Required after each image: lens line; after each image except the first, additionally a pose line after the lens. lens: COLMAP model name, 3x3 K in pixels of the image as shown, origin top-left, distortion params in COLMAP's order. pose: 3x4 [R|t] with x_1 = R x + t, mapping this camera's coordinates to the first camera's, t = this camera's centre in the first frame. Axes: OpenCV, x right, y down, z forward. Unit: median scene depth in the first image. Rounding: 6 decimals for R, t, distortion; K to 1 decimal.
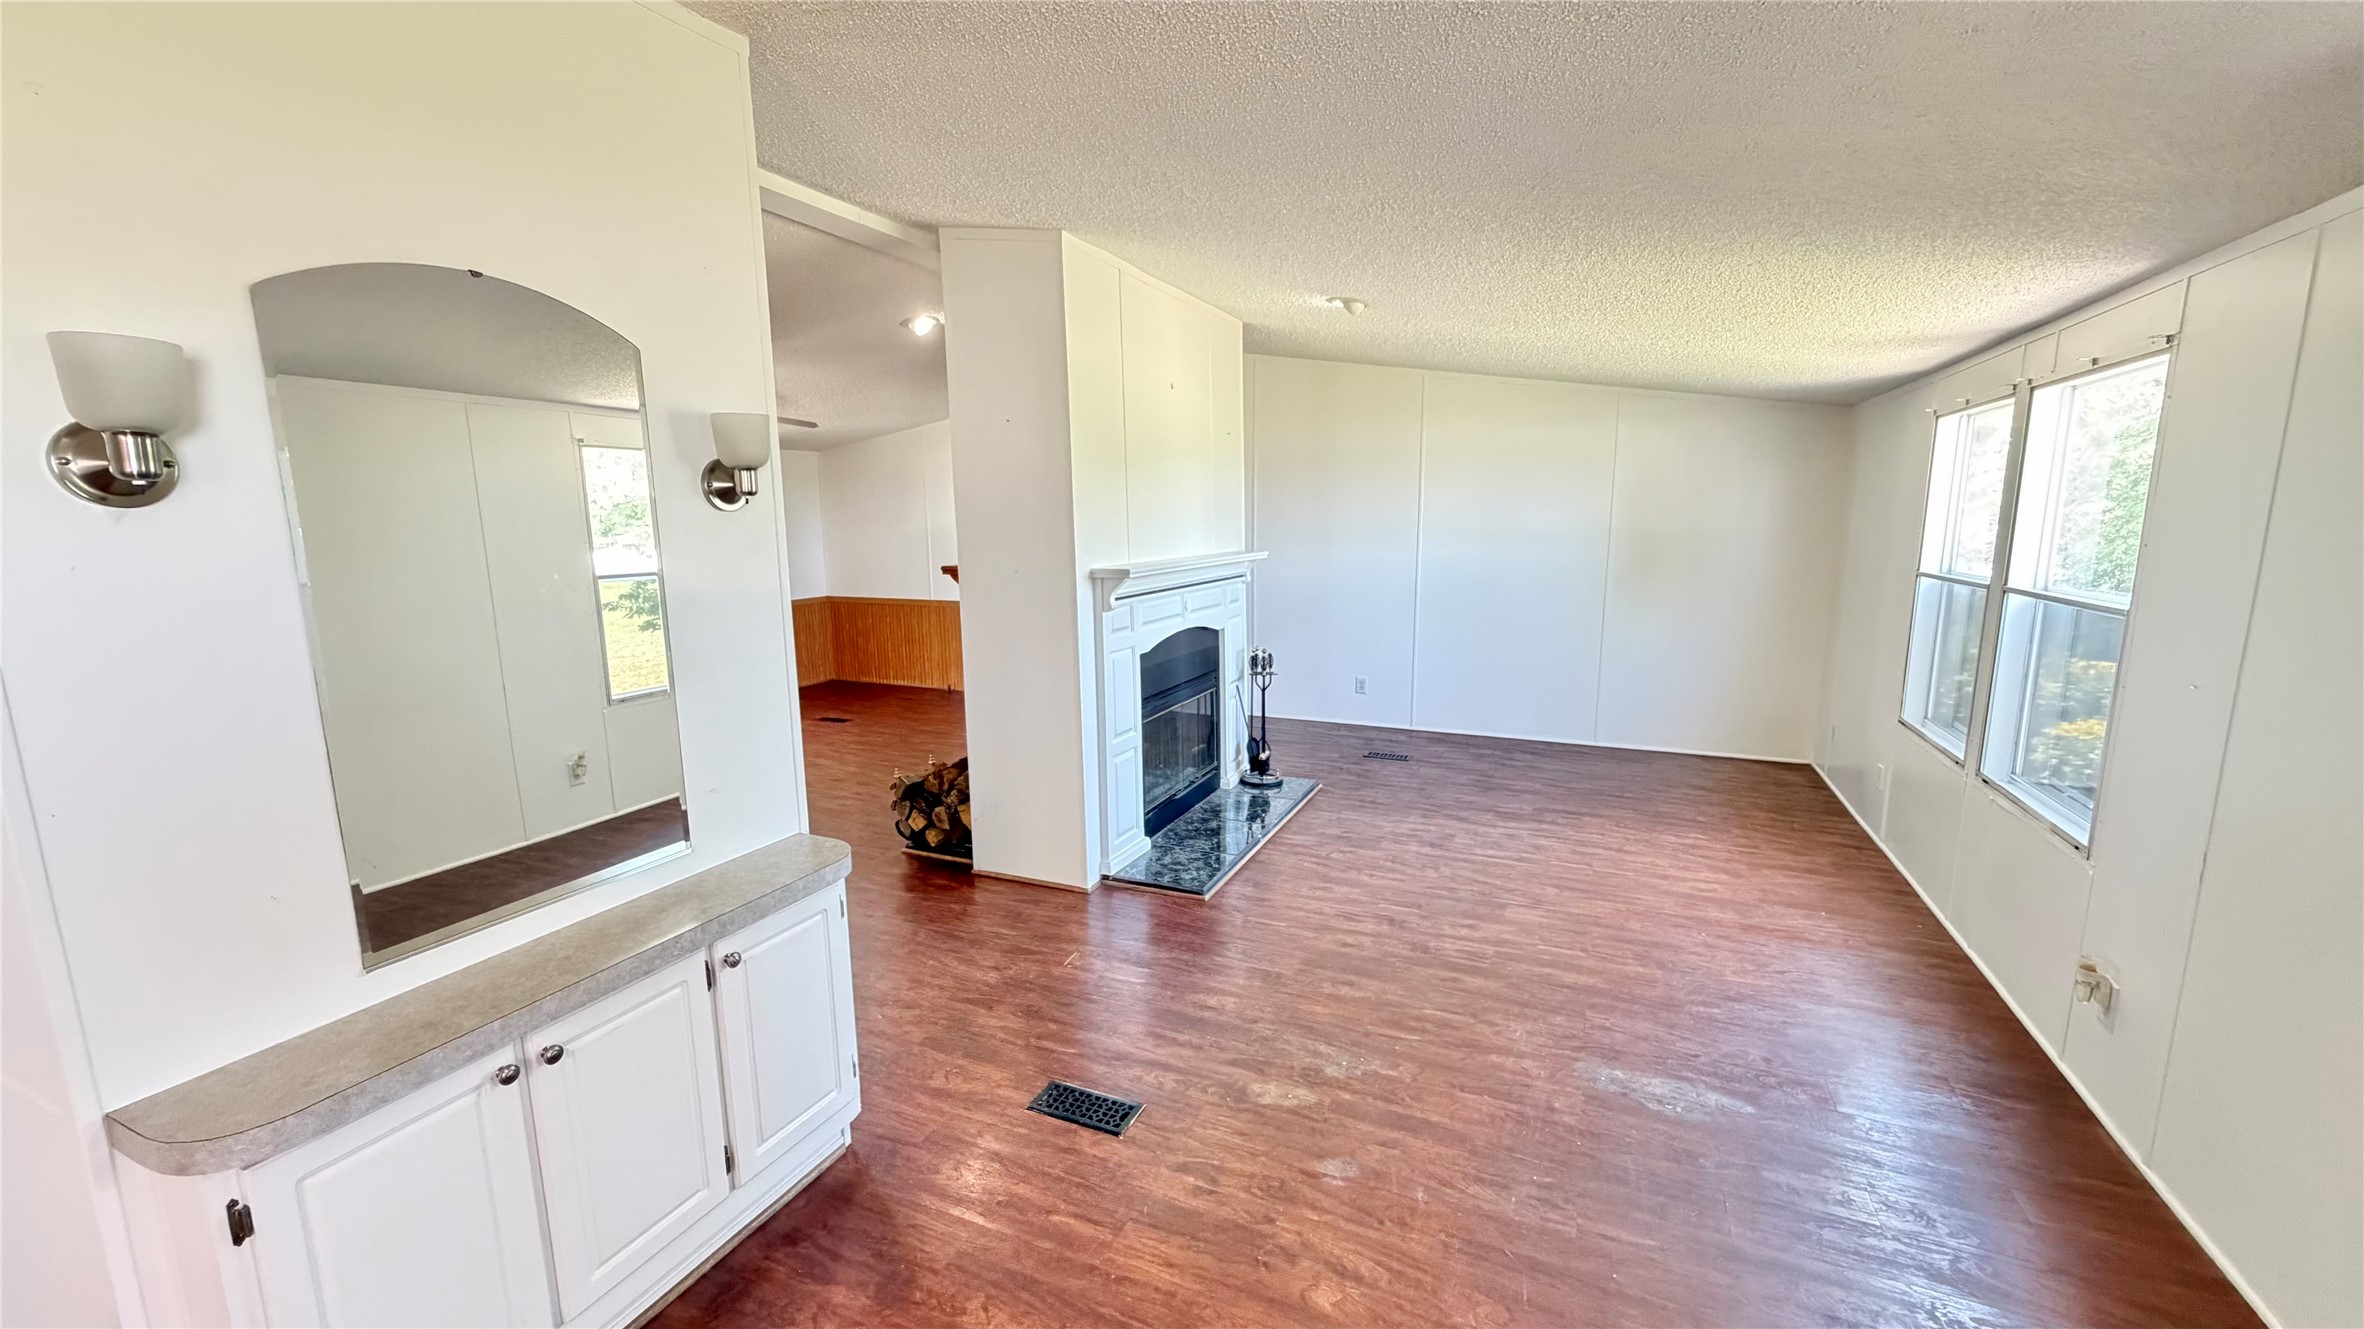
lens RADIAL K [[945.5, 0, 1182.6], [0, 945.5, 674.9], [0, 0, 1]] dist [0.003901, 0.000281]
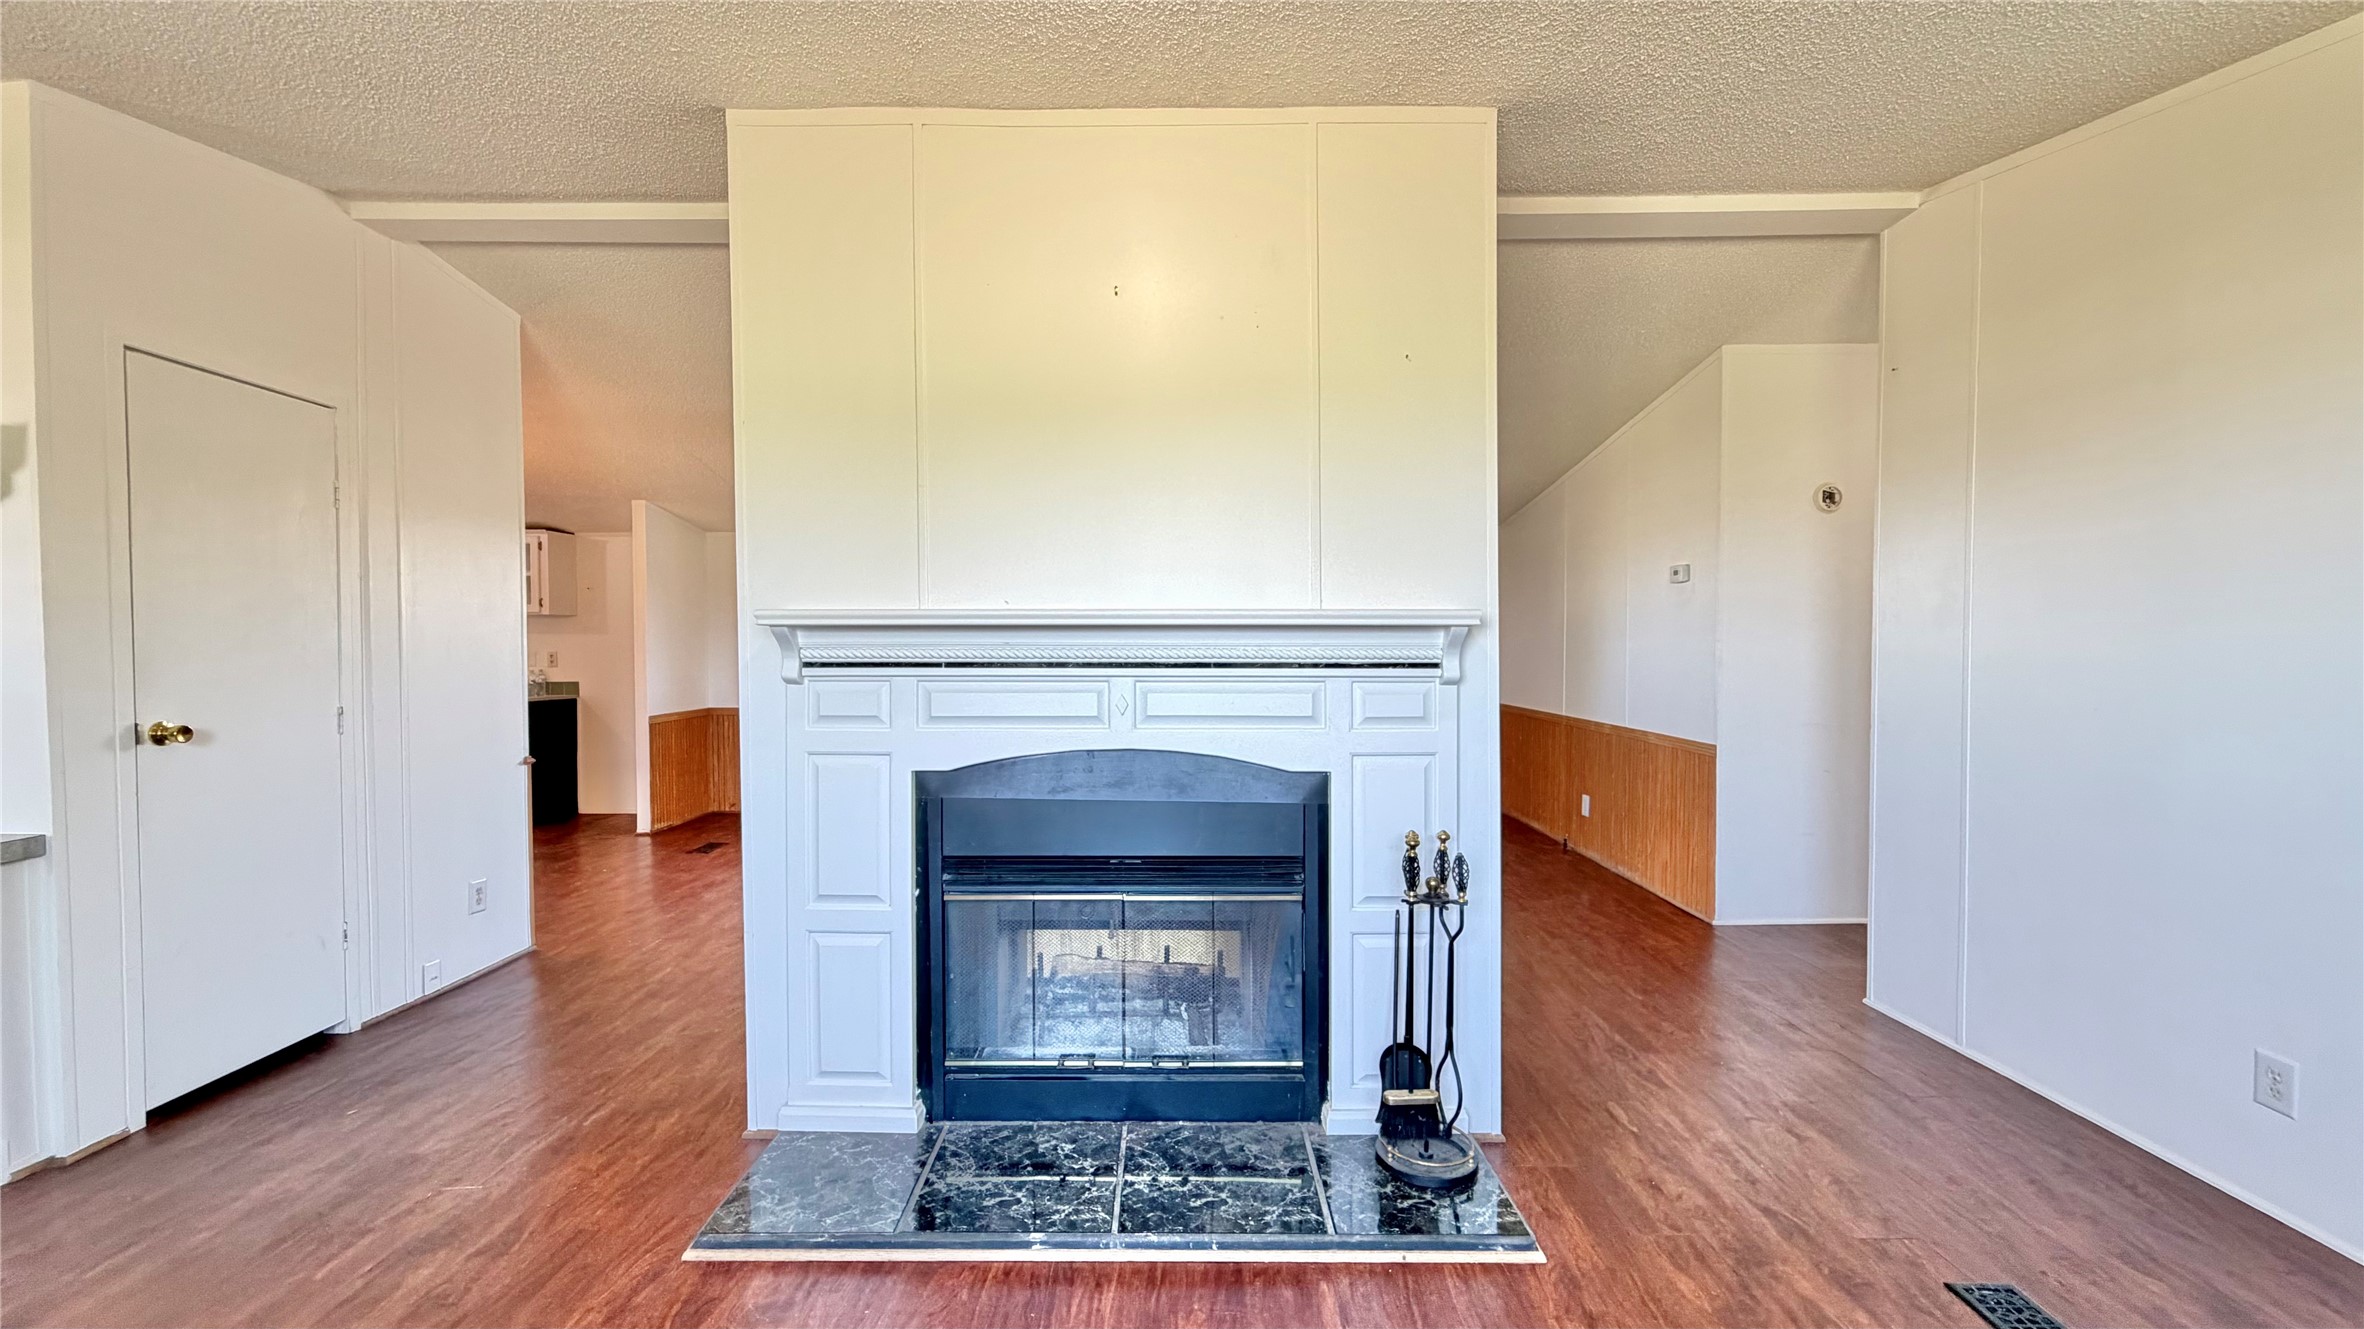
lens RADIAL K [[945.5, 0, 1182.6], [0, 945.5, 674.9], [0, 0, 1]] dist [0.003901, 0.000281]
pose [[0.400130, 0.036250, -0.915741, 0.484153], [-0.158754, 0.986853, -0.030302, -0.079037], [0.902604, 0.157503, 0.400624, 0.826023]]
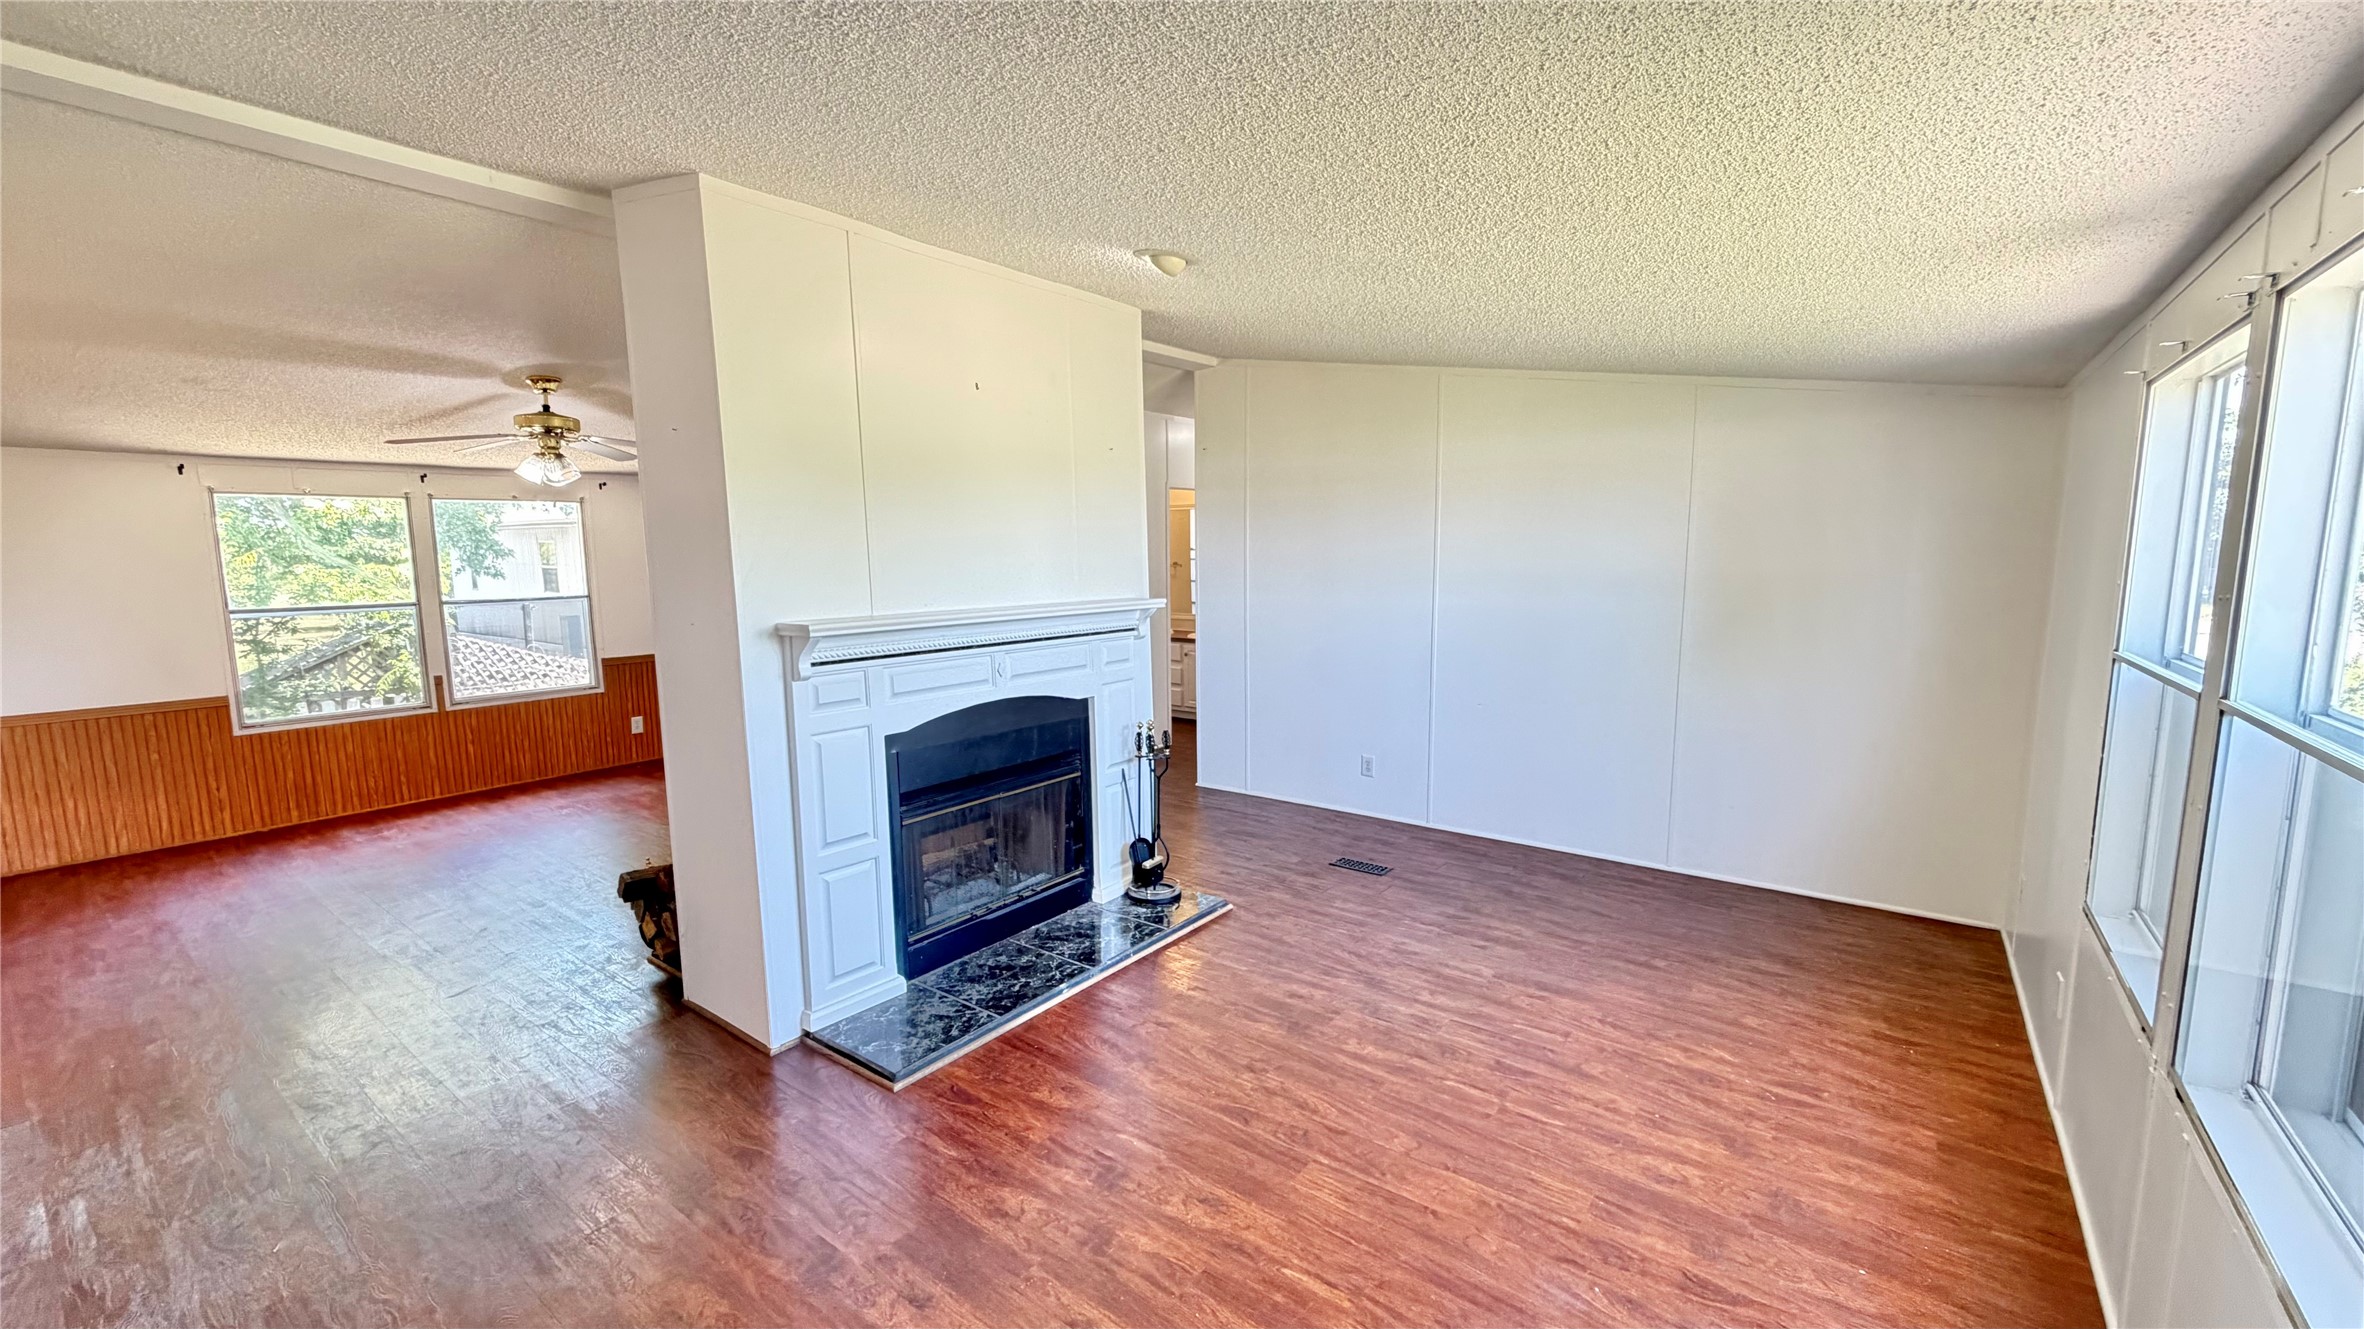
lens RADIAL K [[945.5, 0, 1182.6], [0, 945.5, 674.9], [0, 0, 1]] dist [0.003901, 0.000281]
pose [[0.974042, 0.030970, -0.224237, 0.321451], [-0.039659, 0.998623, -0.034348, -0.048529], [0.222865, 0.042350, 0.973929, 0.285407]]
